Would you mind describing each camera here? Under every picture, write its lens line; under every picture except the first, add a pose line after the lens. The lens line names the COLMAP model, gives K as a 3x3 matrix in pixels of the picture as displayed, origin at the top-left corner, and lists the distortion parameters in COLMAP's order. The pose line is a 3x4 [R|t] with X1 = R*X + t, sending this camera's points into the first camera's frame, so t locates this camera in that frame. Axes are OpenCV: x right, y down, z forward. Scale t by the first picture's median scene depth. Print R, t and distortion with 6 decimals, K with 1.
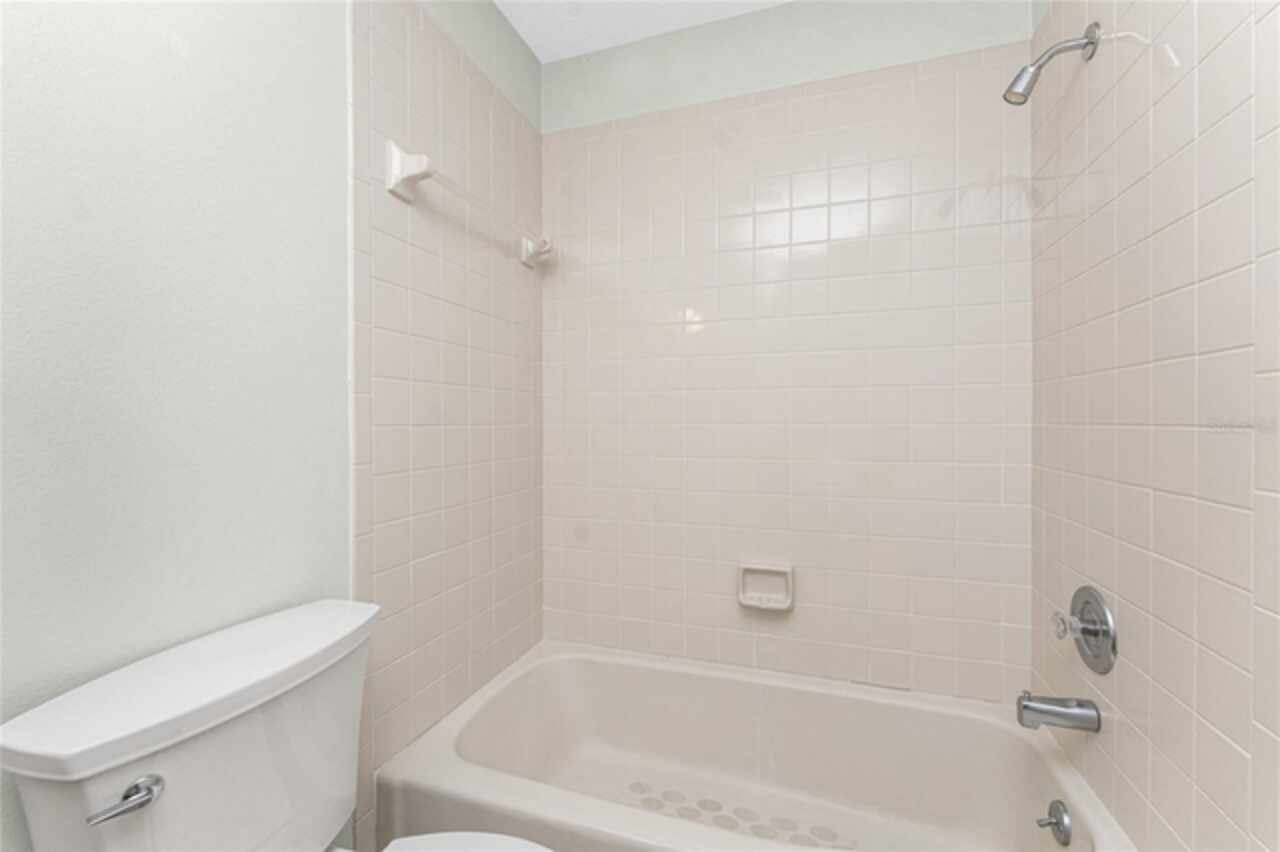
lens RADIAL K [[513.6, 0, 602.2], [0, 513.6, 426.9], [0, 0, 1]] dist [0.022602, 0.000048]
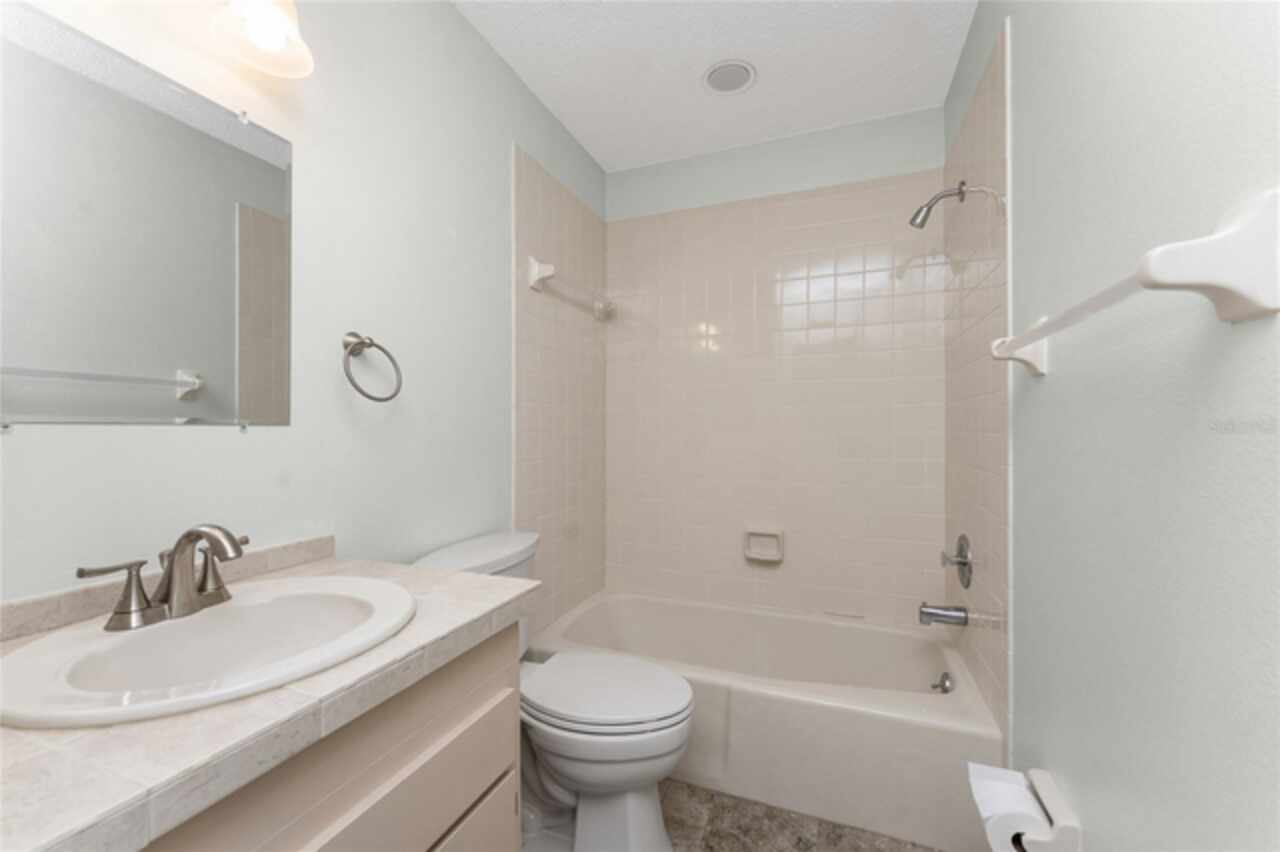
lens RADIAL K [[510.7, 0, 640.0], [0, 510.7, 434.1], [0, 0, 1]] dist [-0.001375, -0.000341]
pose [[0.998948, 0.002144, 0.045816, -0.109375], [-0.002381, 0.999984, 0.005109, -0.003455], [-0.045804, -0.005213, 0.998937, -0.478427]]
